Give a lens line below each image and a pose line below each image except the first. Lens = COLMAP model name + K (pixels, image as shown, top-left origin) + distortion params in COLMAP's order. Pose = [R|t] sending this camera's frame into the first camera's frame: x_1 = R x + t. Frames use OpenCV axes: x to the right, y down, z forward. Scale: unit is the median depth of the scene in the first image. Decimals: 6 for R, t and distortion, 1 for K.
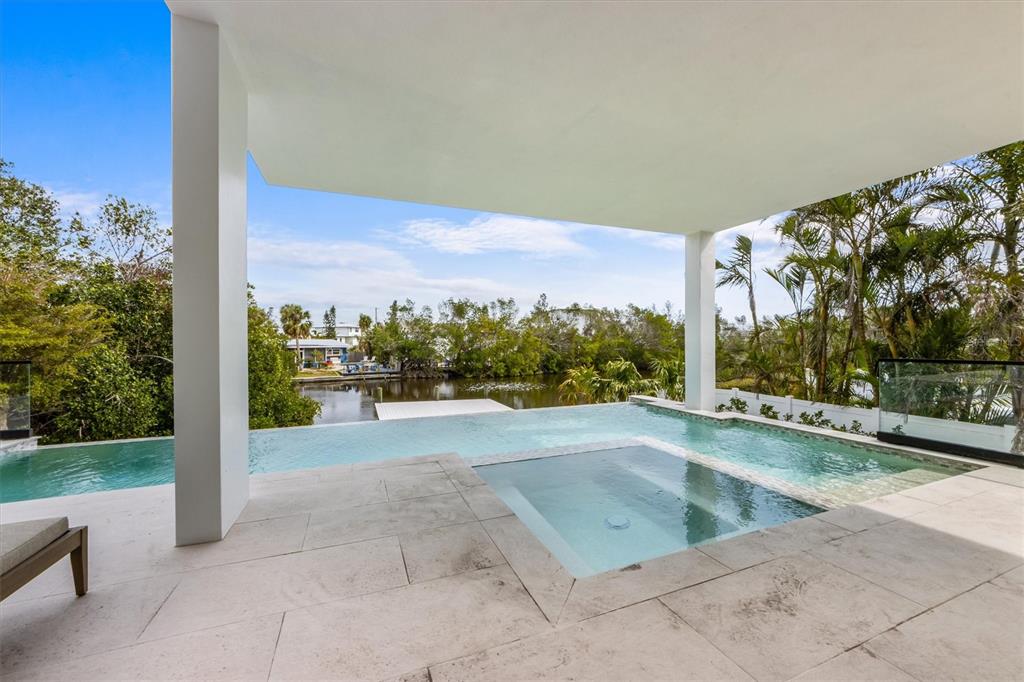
lens RADIAL K [[389.5, 0, 511.1], [0, 389.5, 337.1], [0, 0, 1]] dist [0.001006, -0.000306]
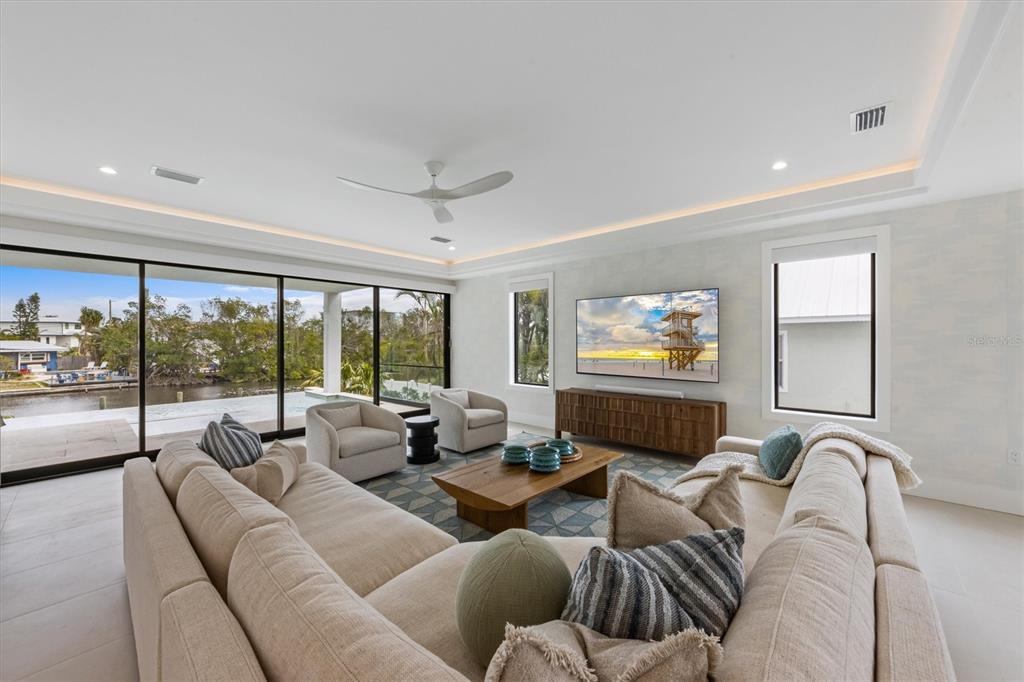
lens RADIAL K [[389.5, 0, 502.5], [0, 389.5, 338.4], [0, 0, 1]] dist [0.001006, -0.000306]
pose [[0.900560, 0.005676, 0.434694, 0.048453], [-0.006610, 0.999978, 0.000636, -0.006285], [-0.434681, -0.003446, 0.900578, -0.106686]]
